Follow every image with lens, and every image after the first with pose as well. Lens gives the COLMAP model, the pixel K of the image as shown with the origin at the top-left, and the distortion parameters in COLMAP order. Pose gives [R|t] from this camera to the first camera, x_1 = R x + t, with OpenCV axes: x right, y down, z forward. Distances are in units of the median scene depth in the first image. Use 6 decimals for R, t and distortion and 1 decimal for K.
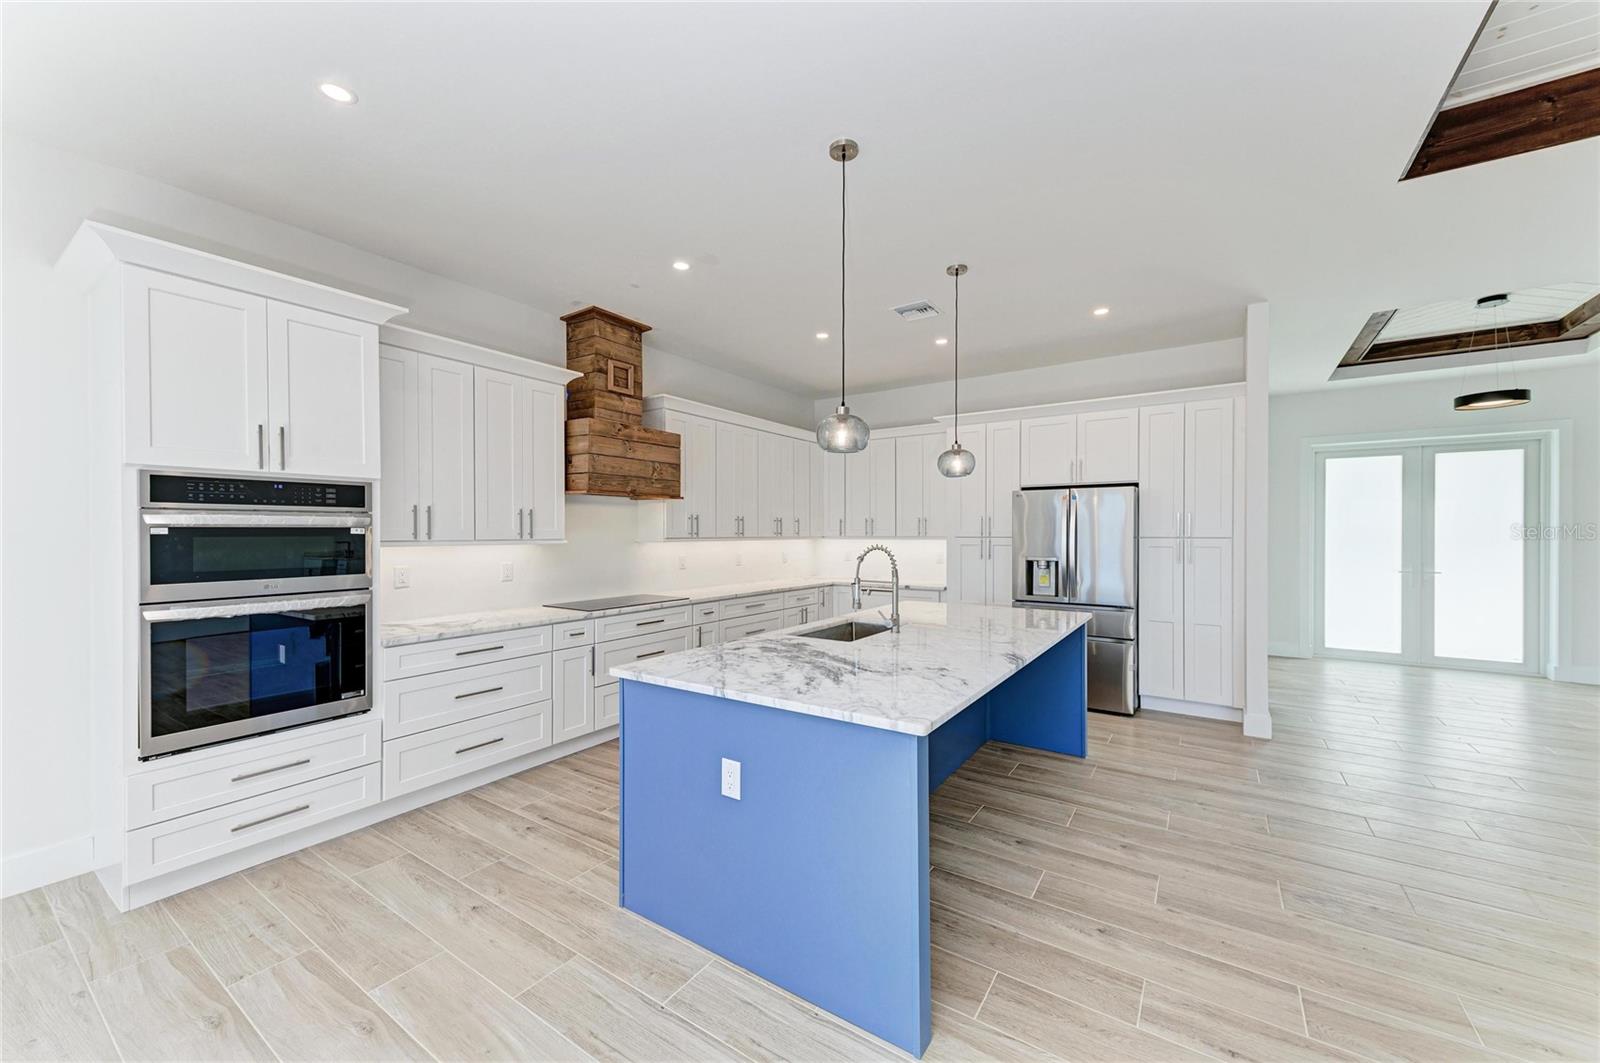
lens RADIAL K [[608.1, 0, 803.5], [0, 608.1, 537.5], [0, 0, 1]] dist [0.019874, -0.004442]
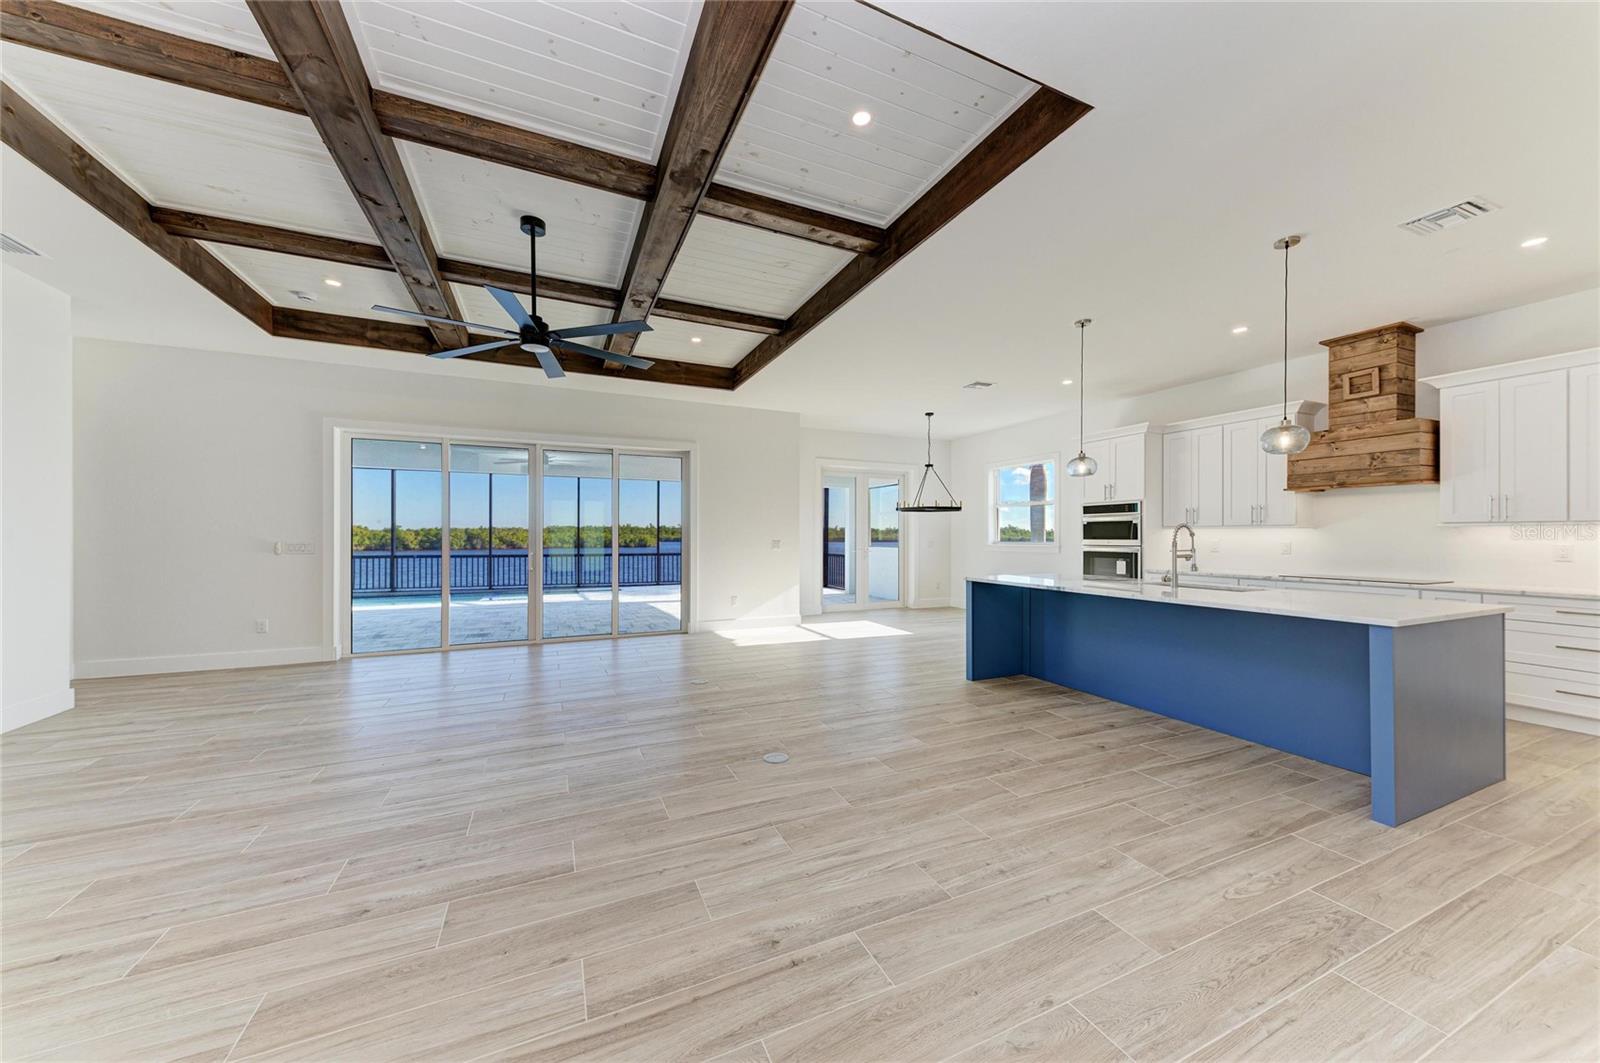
lens RADIAL K [[562.7, 0, 796.1], [0, 562.7, 535.7], [0, 0, 1]] dist [0.022232, -0.007238]
pose [[-0.532428, -0.001828, -0.846474, 1.261749], [-0.009945, 0.999942, 0.004096, 0.032620], [0.846417, 0.010599, -0.532415, 0.718792]]
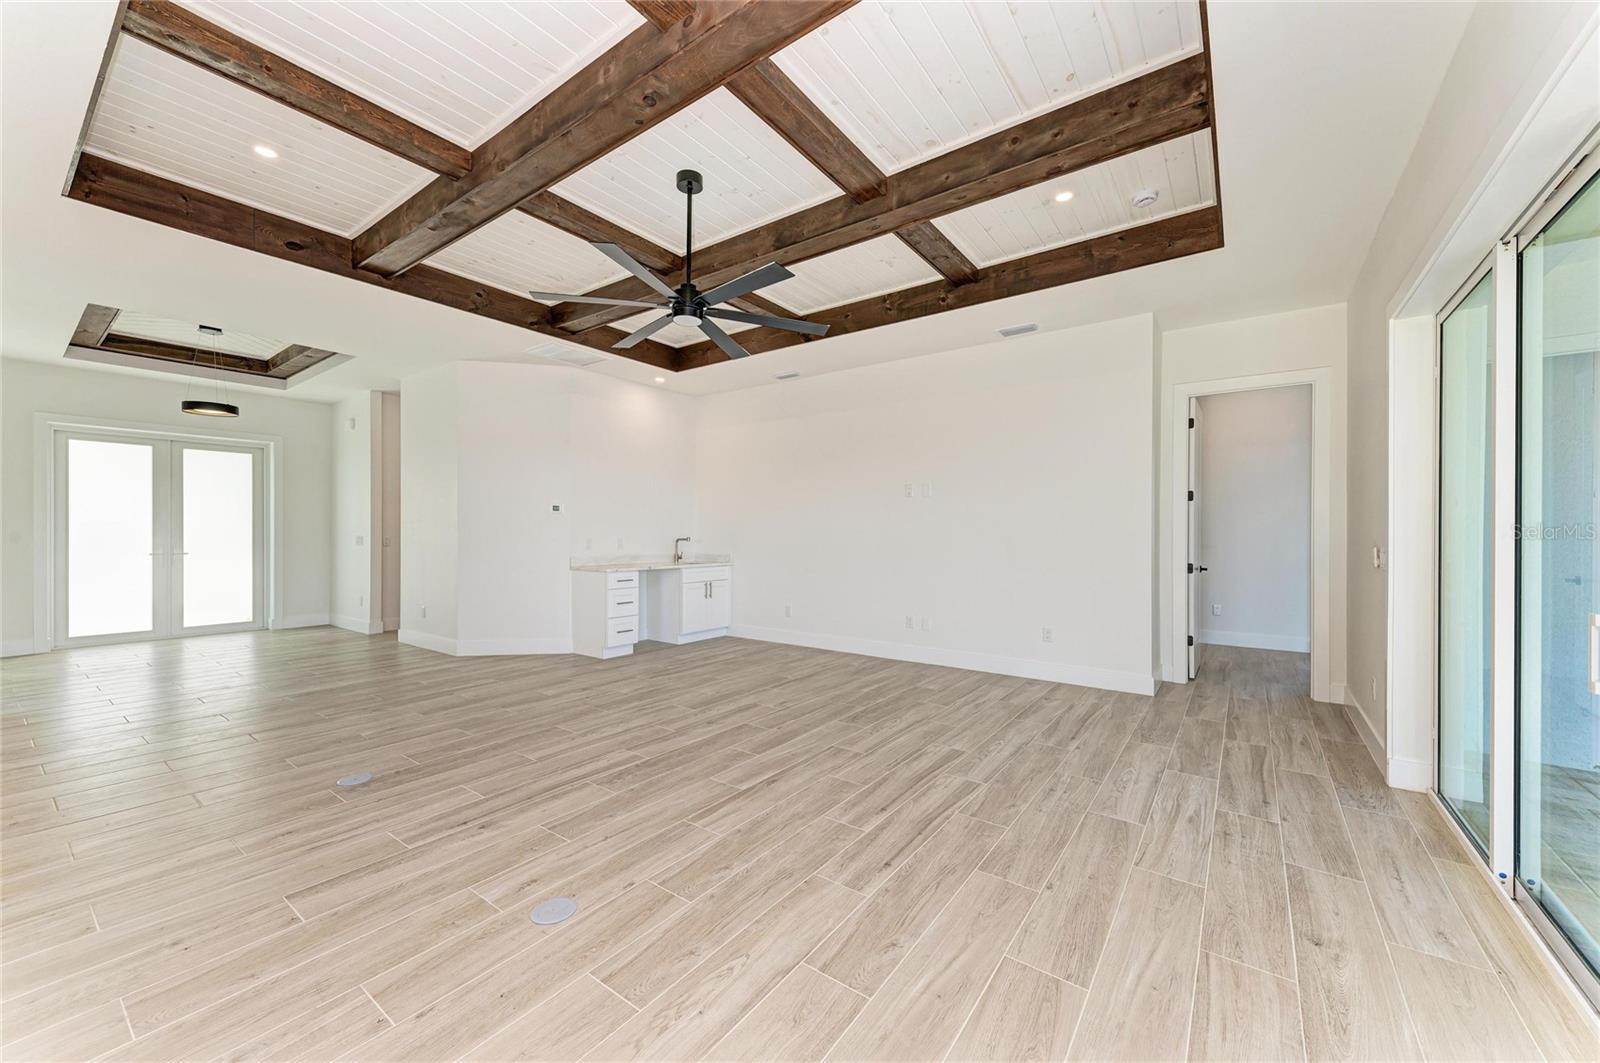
lens RADIAL K [[608.1, 0, 803.5], [0, 608.1, 537.5], [0, 0, 1]] dist [0.019874, -0.004442]
pose [[0.045056, -0.006889, 0.998961, -0.090401], [0.006380, 0.999958, 0.006608, 0.041458], [-0.998964, 0.006076, 0.045098, -0.287960]]
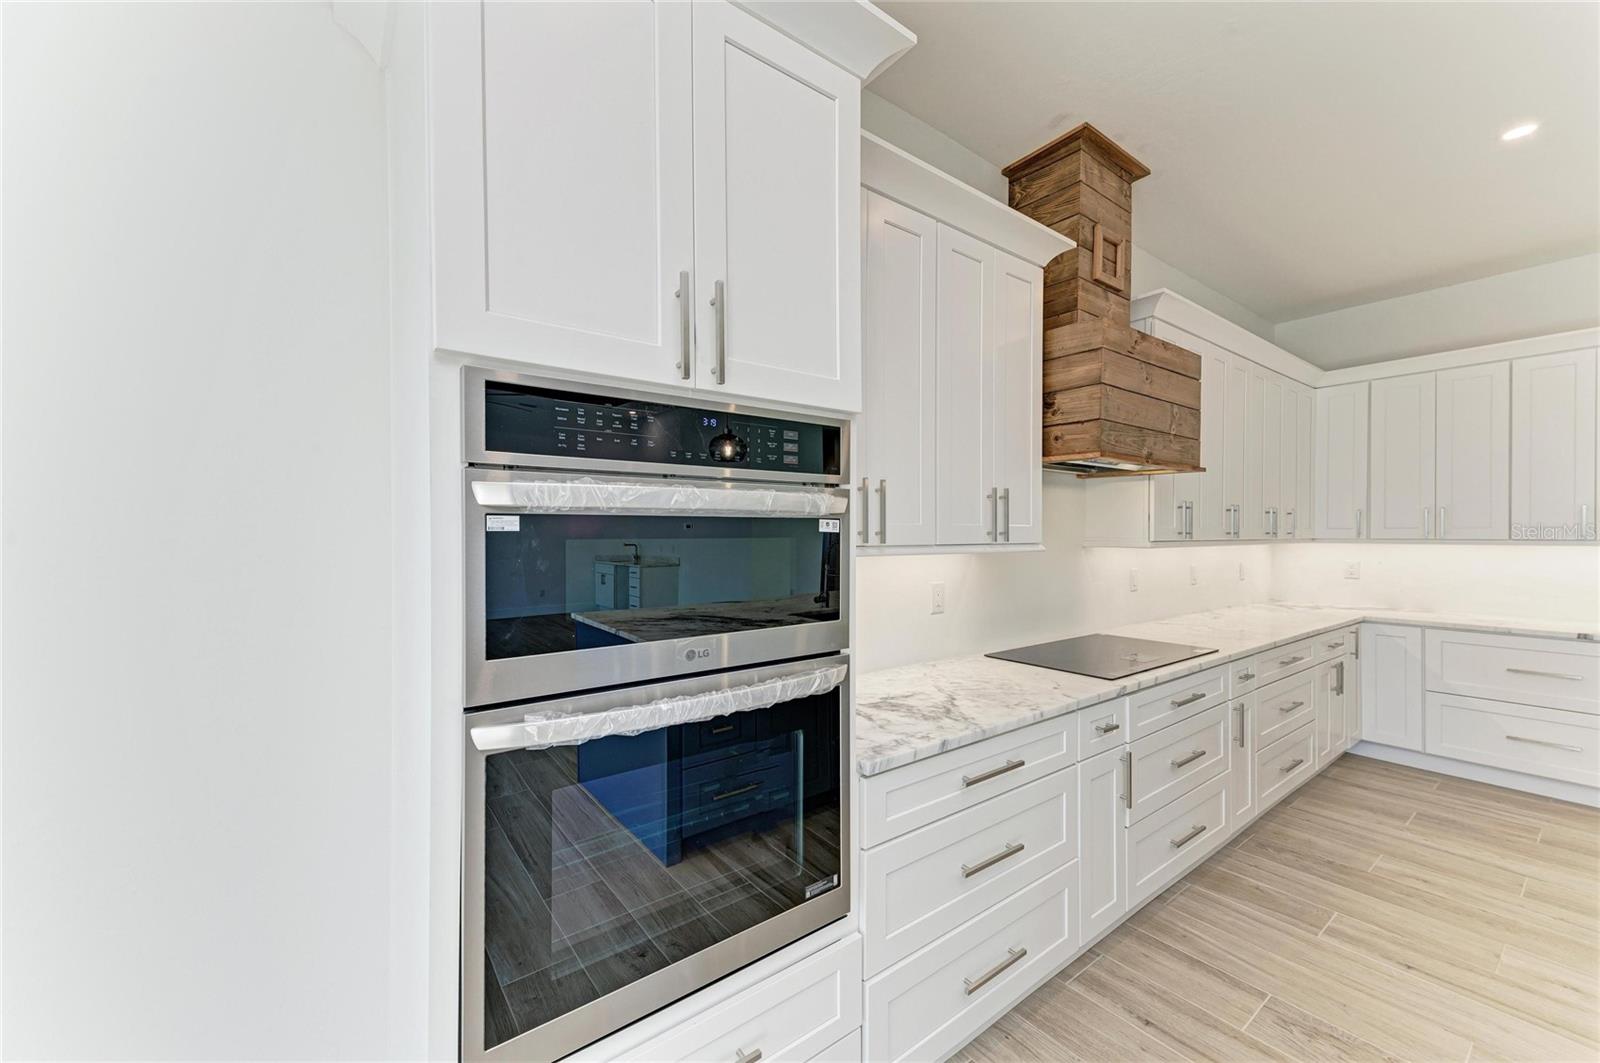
lens RADIAL K [[629.0, 0, 806.4], [0, 629.0, 538.3], [0, 0, 1]] dist [0.019050, -0.000297]
pose [[0.948106, 0.003886, -0.317931, -0.403805], [-0.003862, 0.999992, 0.000706, -0.001095], [0.317931, 0.000558, 0.948114, 0.375188]]
